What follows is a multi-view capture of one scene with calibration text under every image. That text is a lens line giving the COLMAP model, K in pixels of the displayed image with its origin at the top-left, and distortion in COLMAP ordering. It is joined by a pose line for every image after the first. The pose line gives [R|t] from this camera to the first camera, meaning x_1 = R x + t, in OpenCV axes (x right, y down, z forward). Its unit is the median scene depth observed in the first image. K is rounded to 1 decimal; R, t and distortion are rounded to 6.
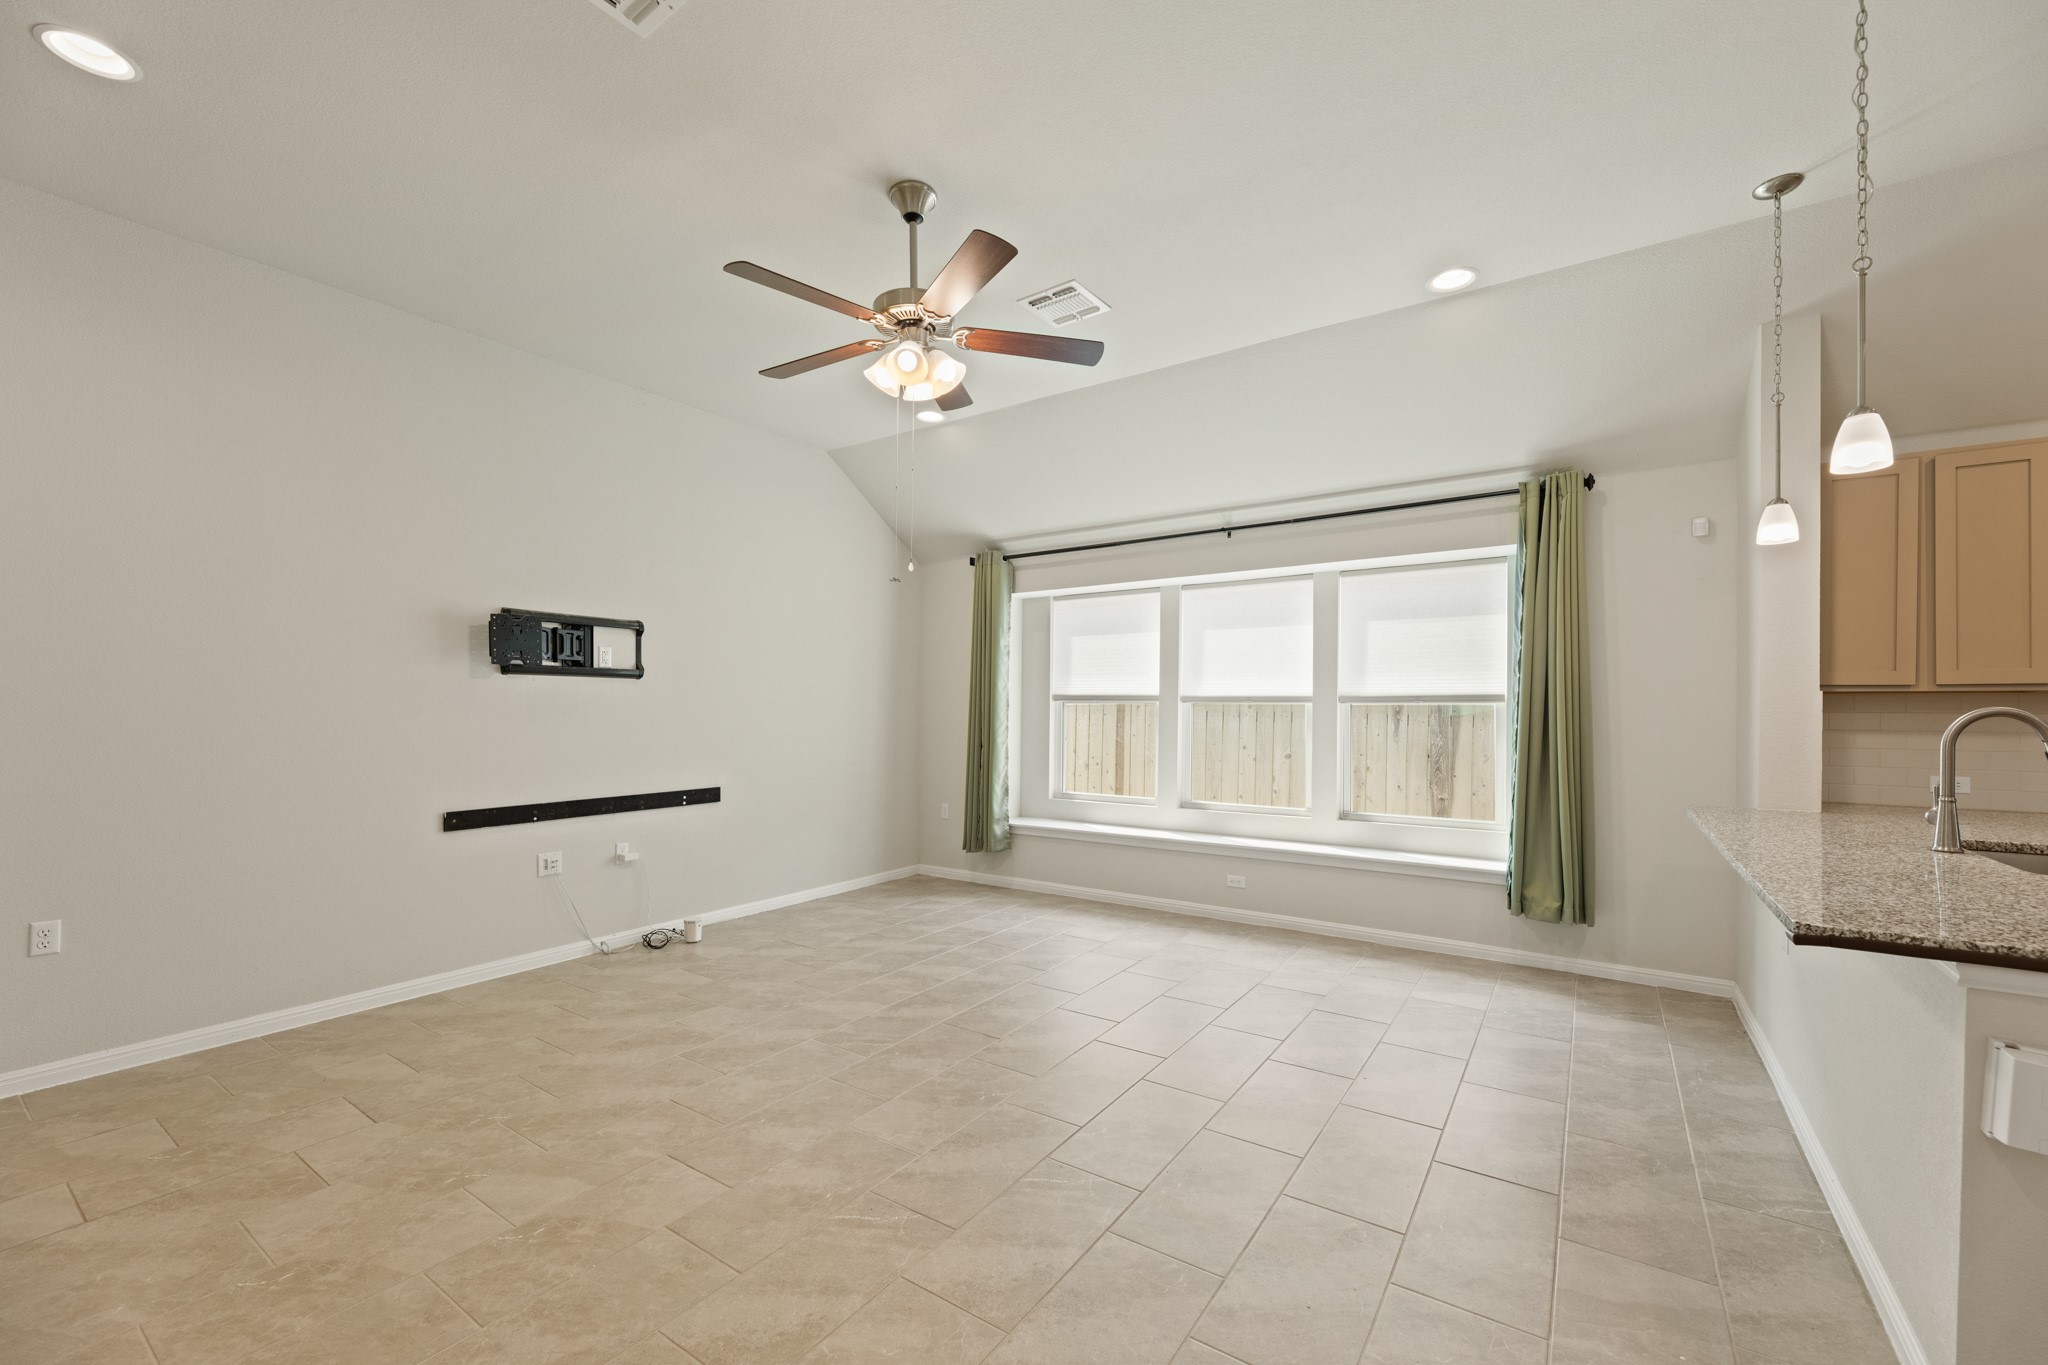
lens RADIAL K [[828.4, 0, 1023.8], [0, 828.4, 701.9], [0, 0, 1]] dist [-0.001162, -0.000084]
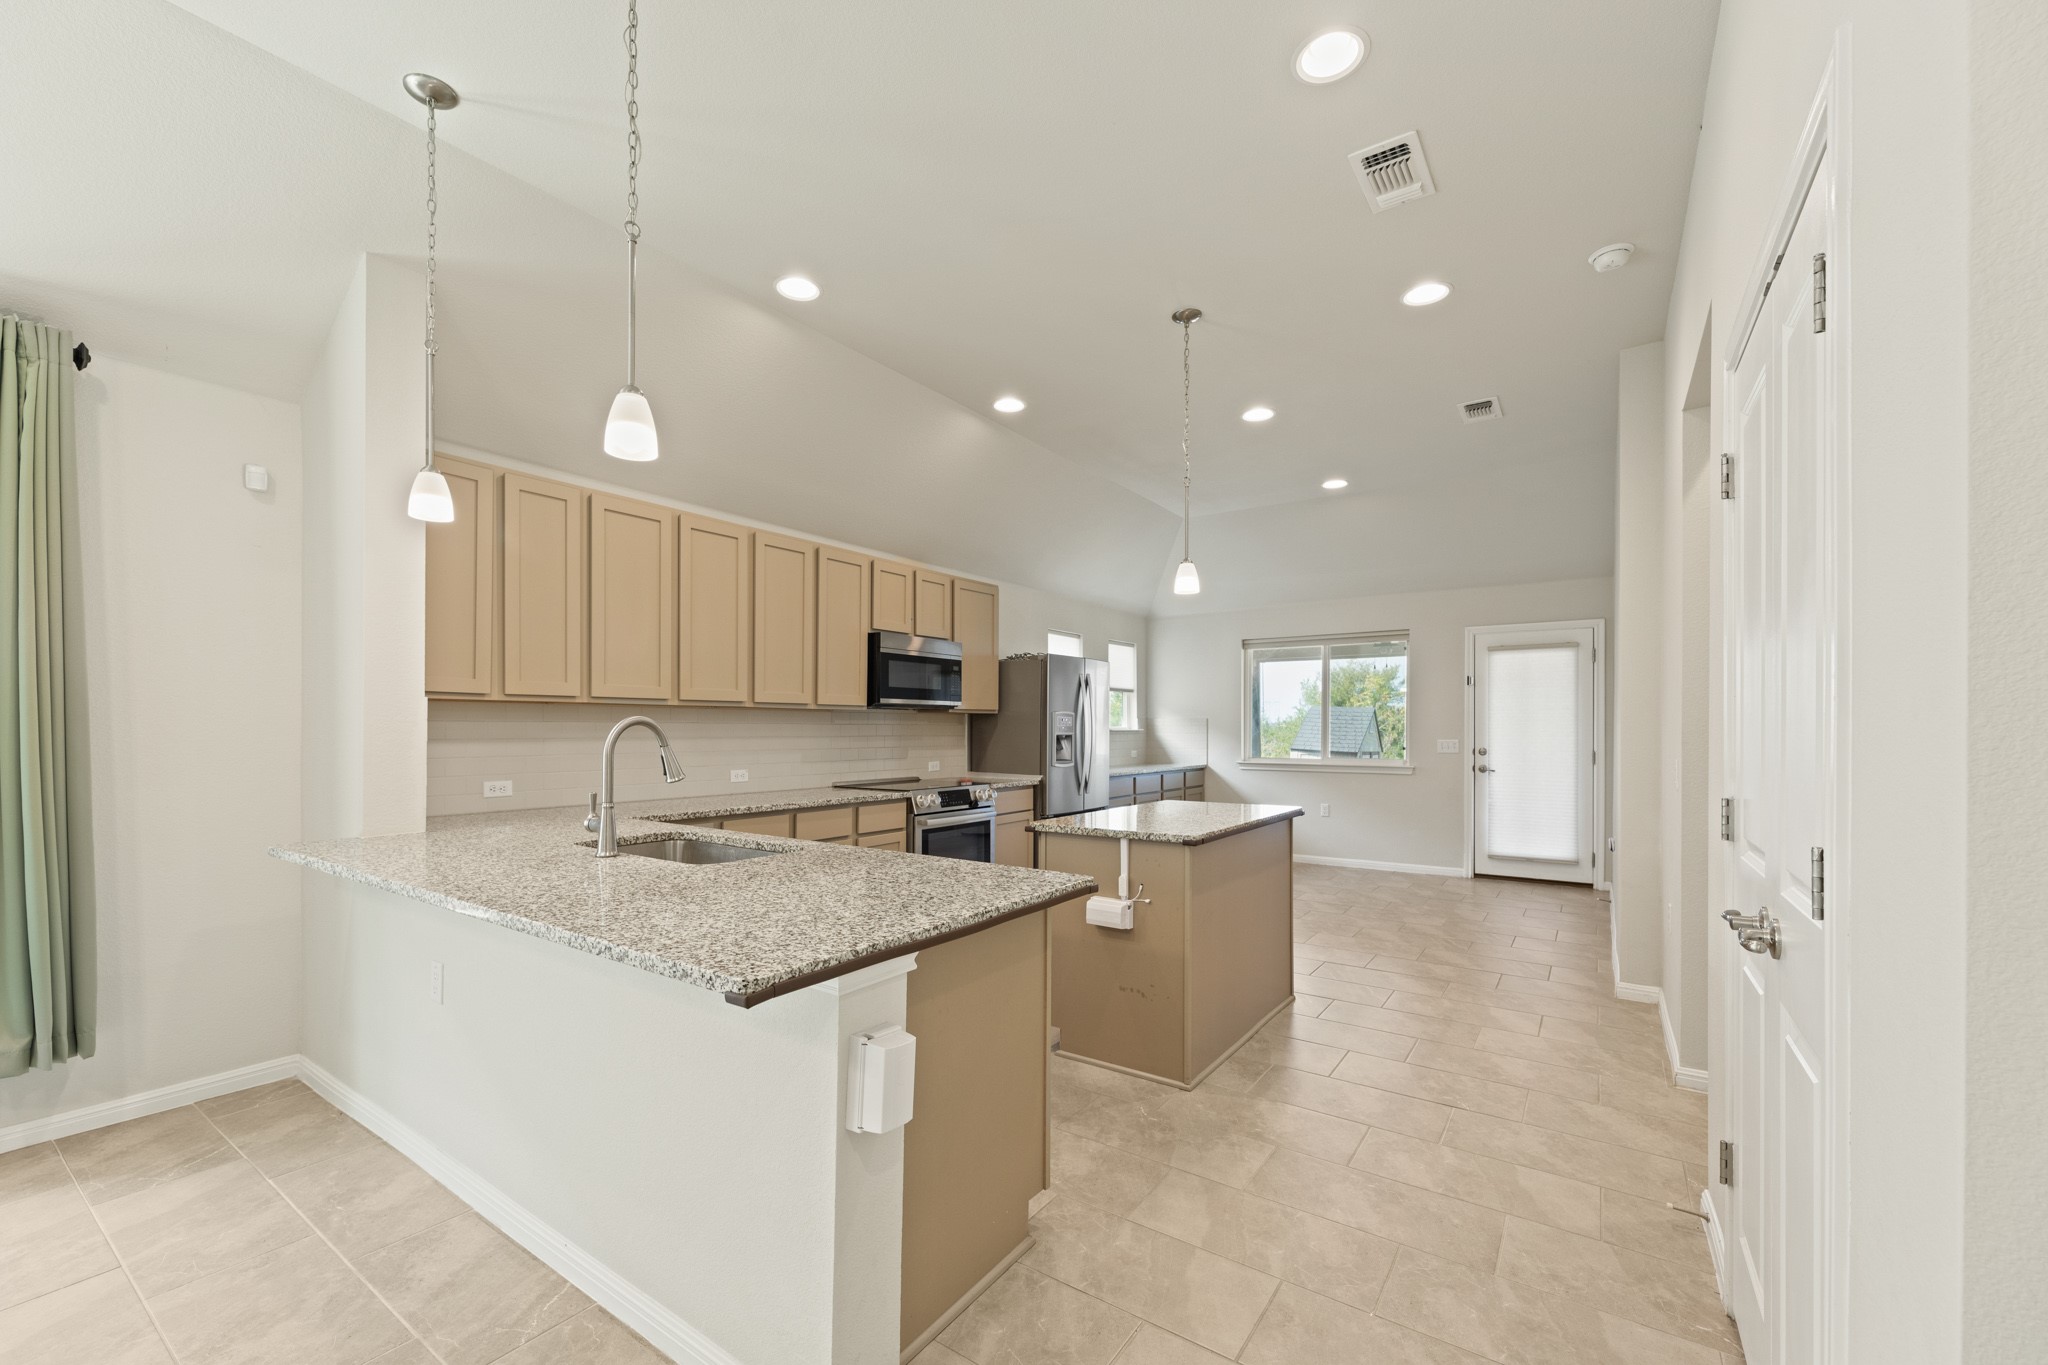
lens RADIAL K [[835.0, 0, 1013.6], [0, 835.0, 727.9], [0, 0, 1]] dist [0.001233, 0.000431]
pose [[0.004410, -0.008193, 0.999957, 0.040634], [-0.013847, 0.999870, 0.008254, 0.002776], [-0.999894, -0.013883, 0.004296, 0.256081]]
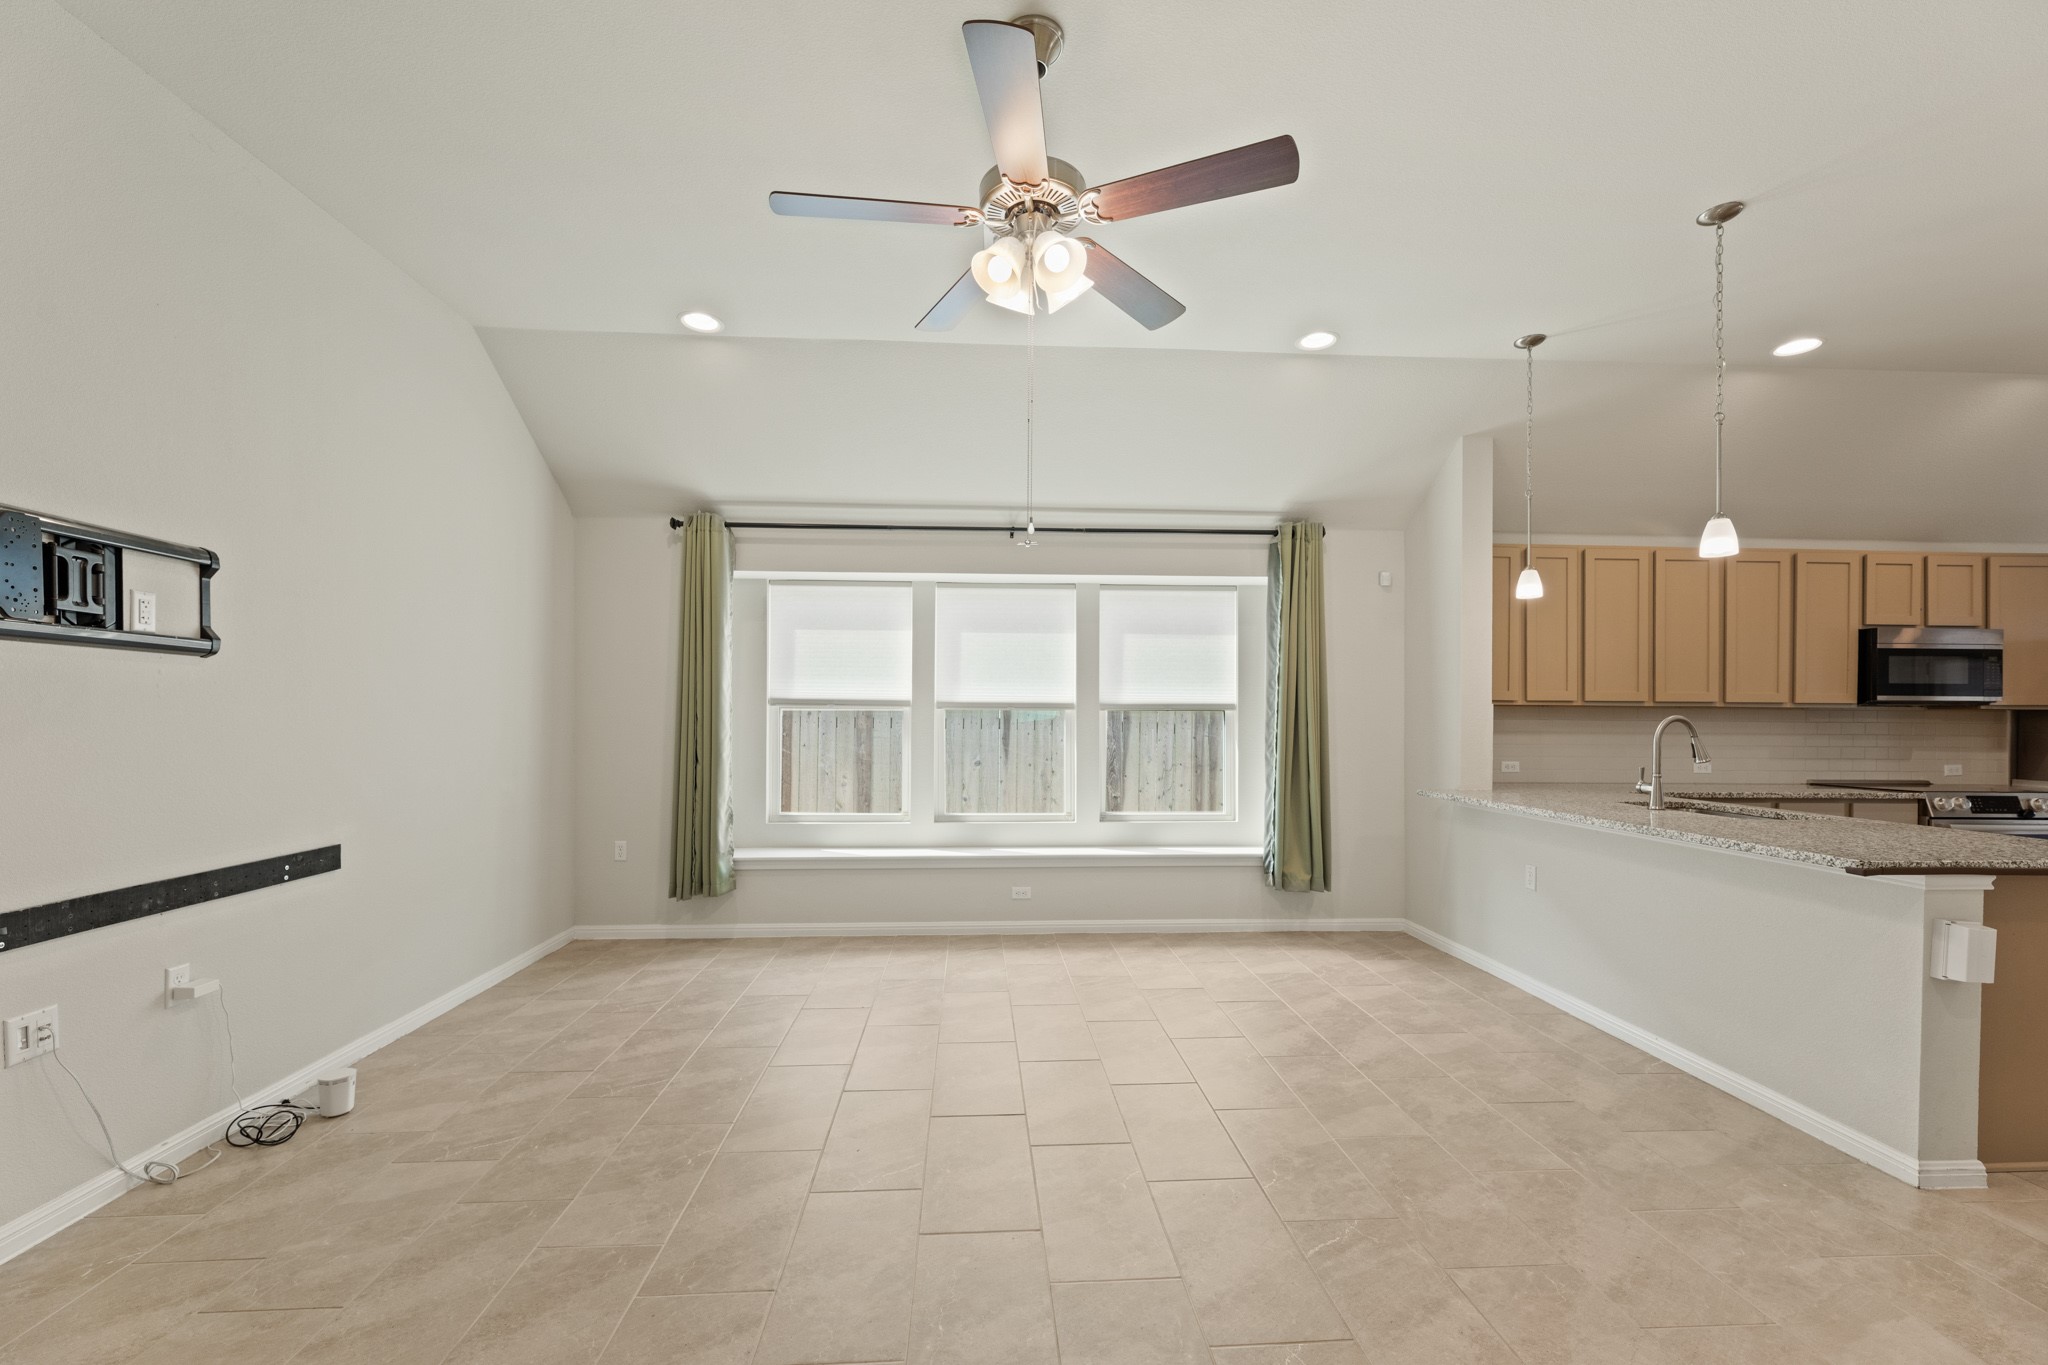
lens RADIAL K [[843.5, 0, 1017.5], [0, 843.5, 718.7], [0, 0, 1]] dist [0.002191, -0.000008]
pose [[0.789737, 0.000365, 0.613445, -0.409891], [-0.007772, 0.999926, 0.009410, 0.003329], [-0.613396, -0.012199, 0.789681, 0.256248]]
